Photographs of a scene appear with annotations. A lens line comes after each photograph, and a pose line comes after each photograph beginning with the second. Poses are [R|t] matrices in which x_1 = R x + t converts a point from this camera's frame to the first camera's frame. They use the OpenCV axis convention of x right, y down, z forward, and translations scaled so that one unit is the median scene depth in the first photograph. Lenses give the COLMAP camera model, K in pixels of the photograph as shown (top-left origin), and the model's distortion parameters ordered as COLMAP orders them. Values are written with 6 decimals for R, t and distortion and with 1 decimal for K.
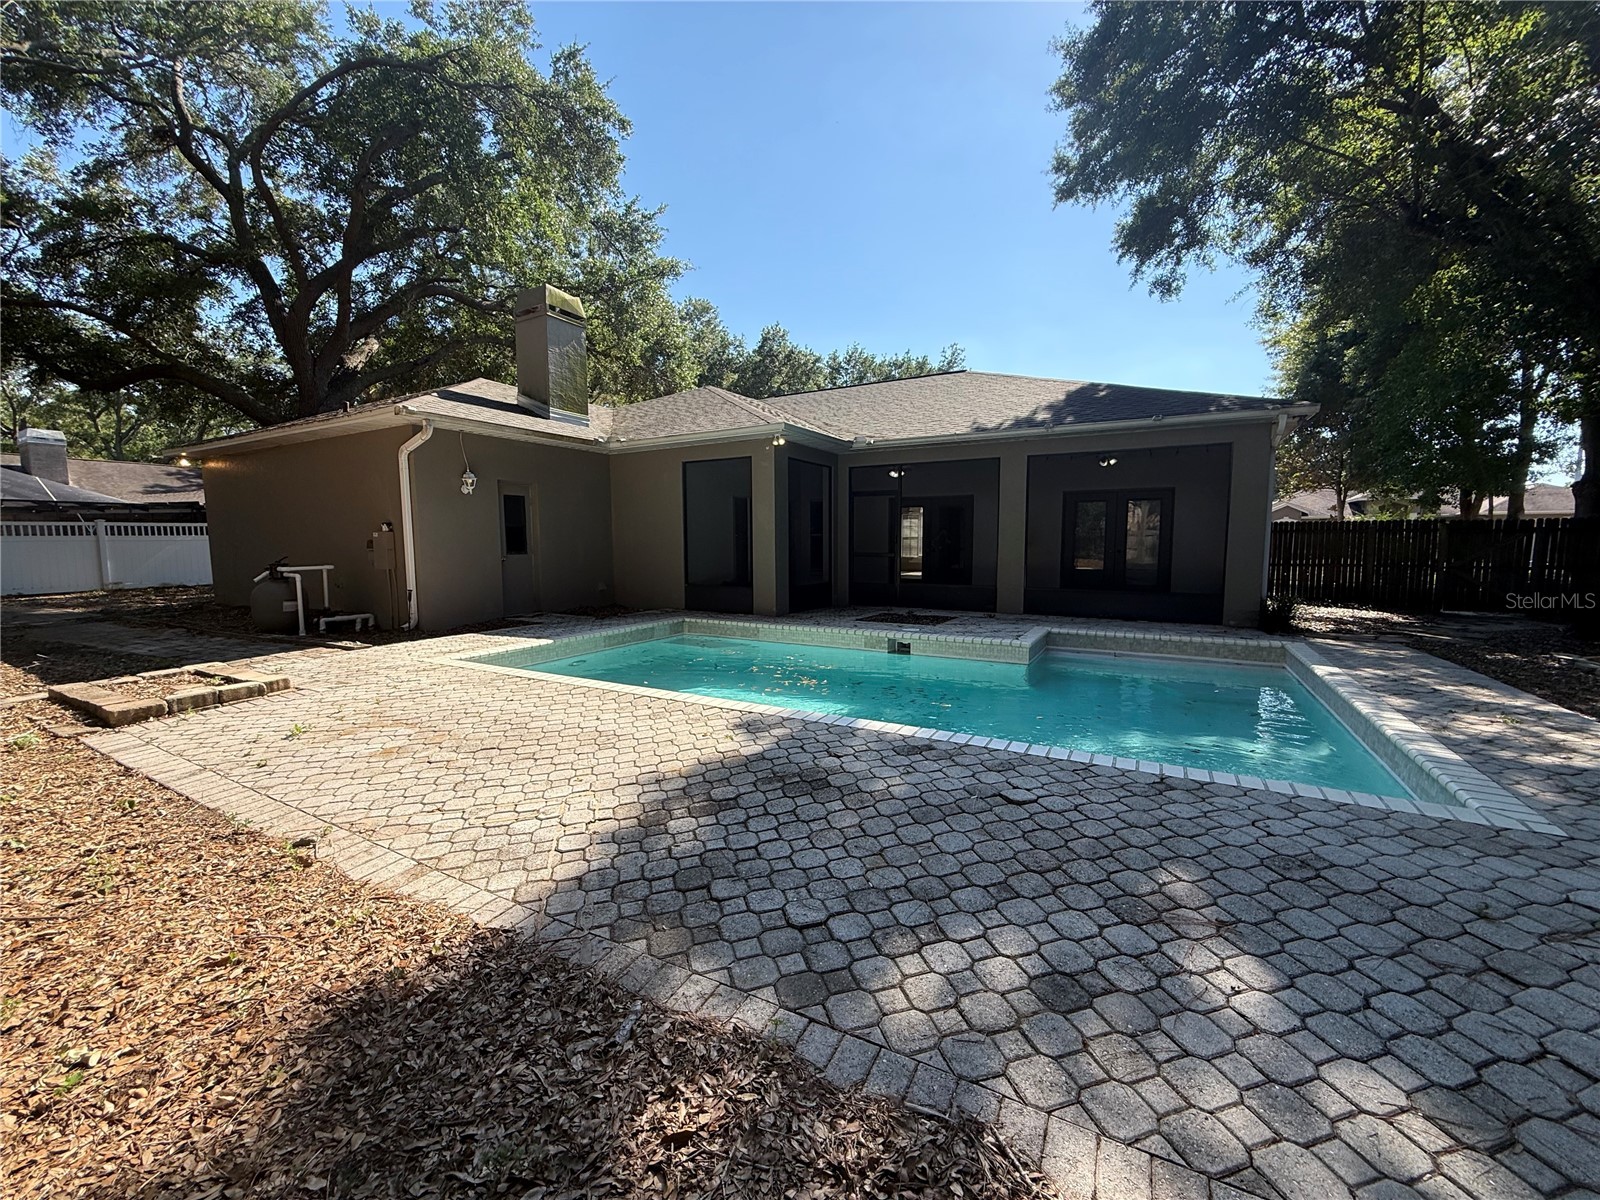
lens RADIAL K [[637.9, 0, 796.7], [0, 637.9, 601.5], [0, 0, 1]] dist [0.000335, 0.000402]
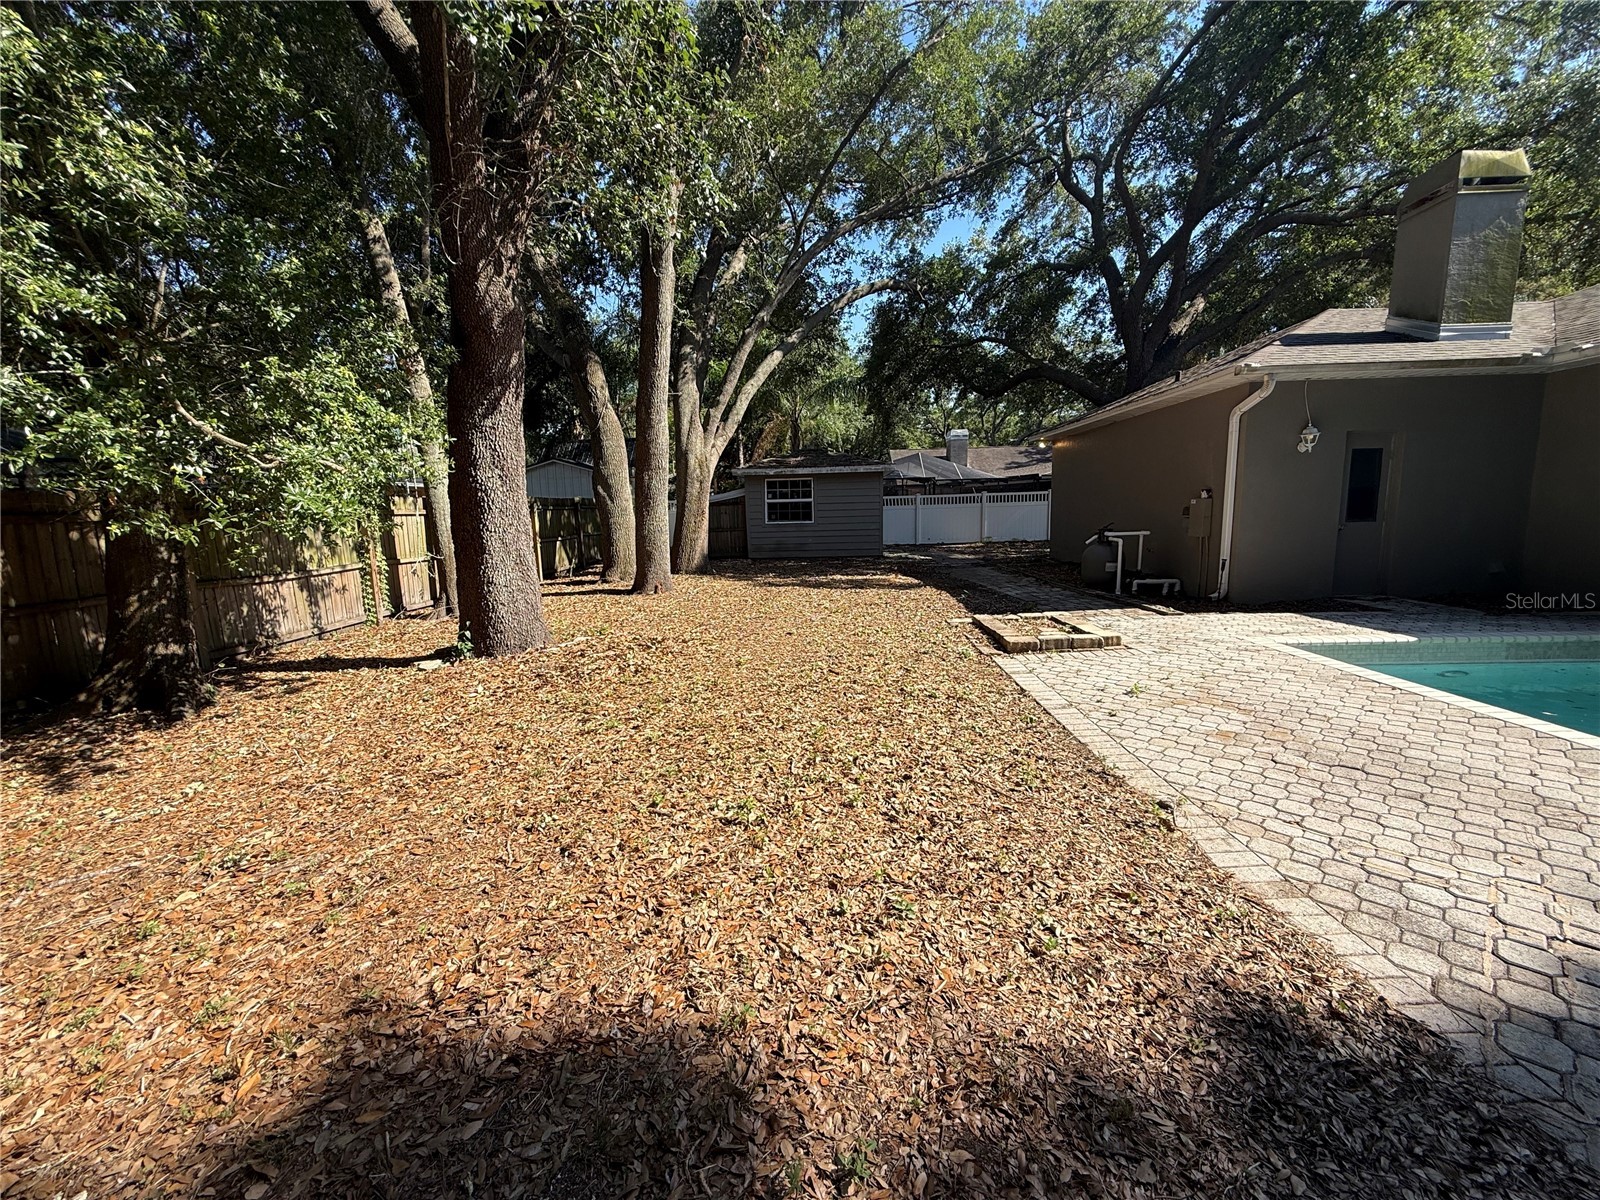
lens RADIAL K [[637.9, 0, 796.7], [0, 637.9, 601.5], [0, 0, 1]] dist [0.000335, 0.000402]
pose [[0.459862, 0.120306, -0.879803, -0.044194], [-0.063555, 0.992698, 0.102524, -0.011779], [0.885713, 0.008769, 0.464150, -0.018351]]
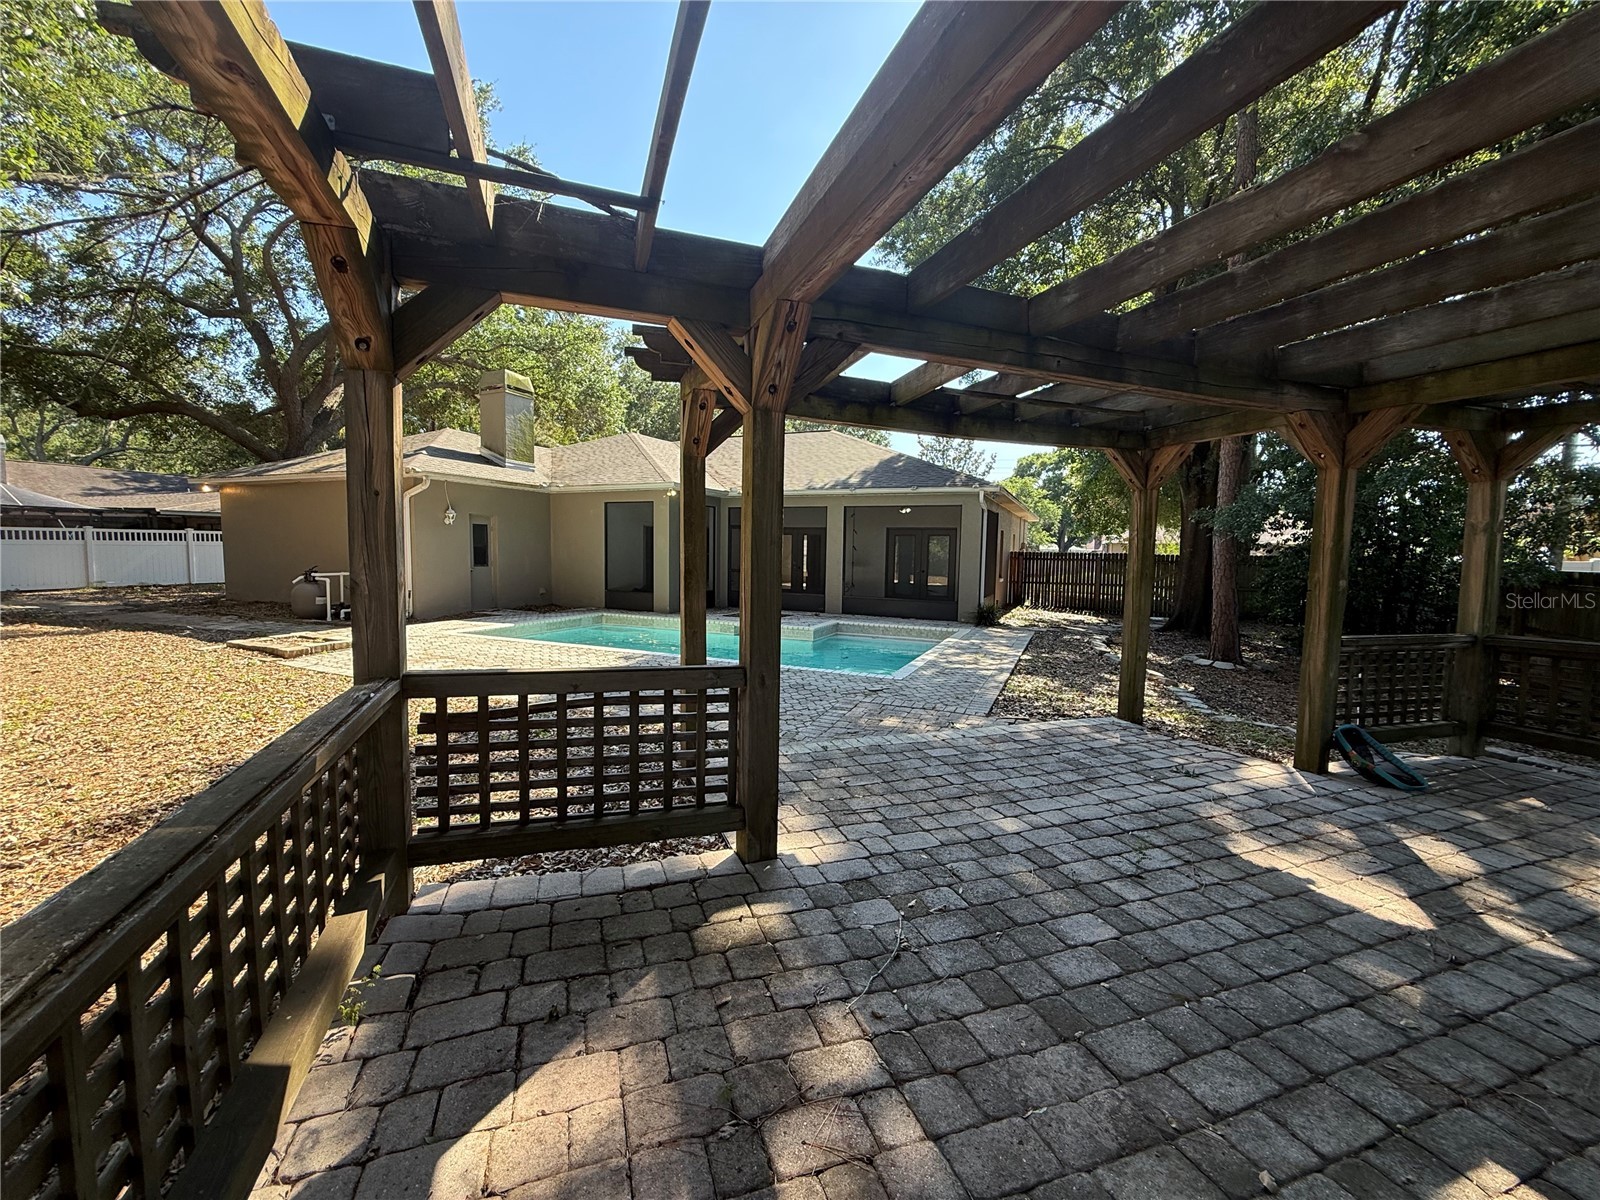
lens RADIAL K [[637.9, 0, 796.7], [0, 637.9, 601.5], [0, 0, 1]] dist [0.000335, 0.000402]
pose [[0.994798, 0.013727, 0.100935, 0.120114], [-0.012241, 0.999808, -0.015331, 0.017526], [-0.101126, 0.014015, 0.994775, -0.509241]]
